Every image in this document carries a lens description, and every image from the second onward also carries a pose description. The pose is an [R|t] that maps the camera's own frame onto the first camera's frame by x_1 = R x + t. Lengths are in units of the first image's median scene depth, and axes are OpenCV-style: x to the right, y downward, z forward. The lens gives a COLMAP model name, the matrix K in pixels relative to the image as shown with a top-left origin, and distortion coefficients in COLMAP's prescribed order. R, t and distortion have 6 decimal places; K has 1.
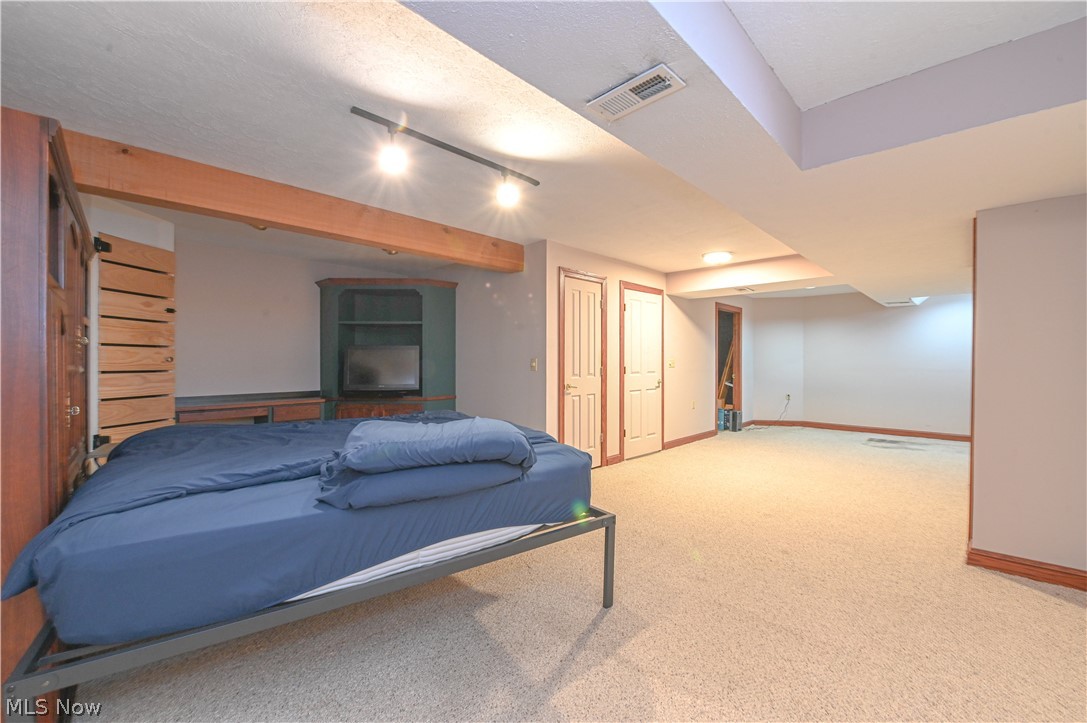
lens RADIAL K [[431.4, 0, 557.5], [0, 431.4, 362.6], [0, 0, 1]] dist [-0.007004, -0.001358]
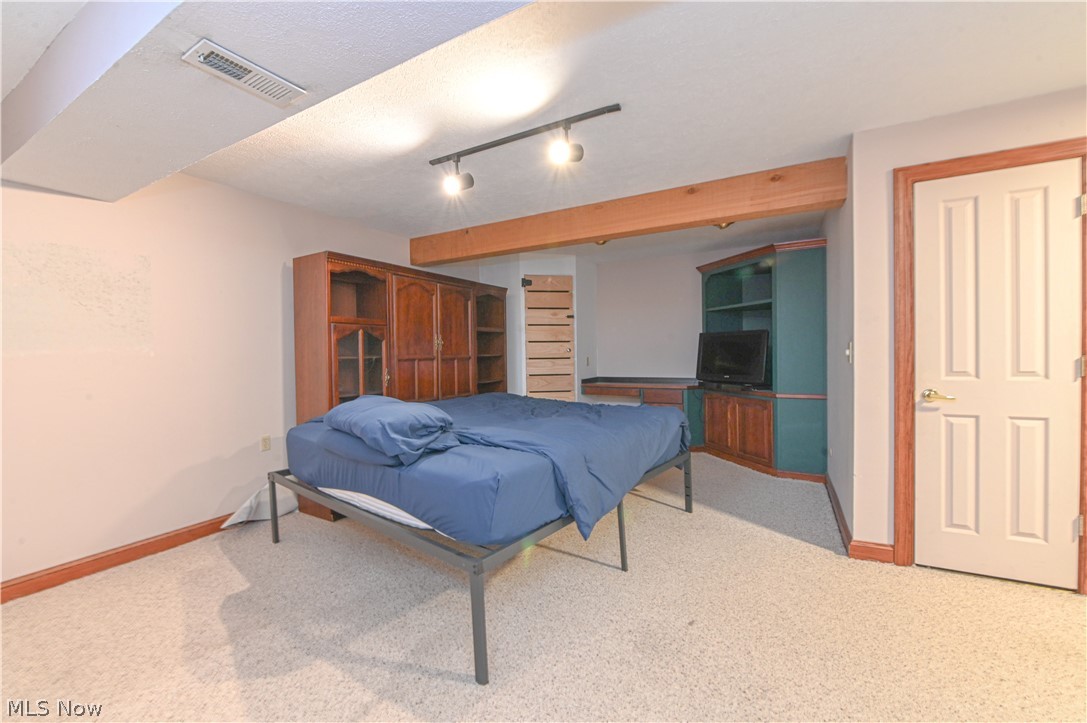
lens RADIAL K [[431.4, 0, 541.7], [0, 431.4, 361.9], [0, 0, 1]] dist [-0.007004, -0.001358]
pose [[0.260911, 0.018134, -0.965193, 0.505414], [0.012252, 0.999681, 0.022094, -0.001150], [0.965285, -0.017590, 0.260605, 0.542977]]
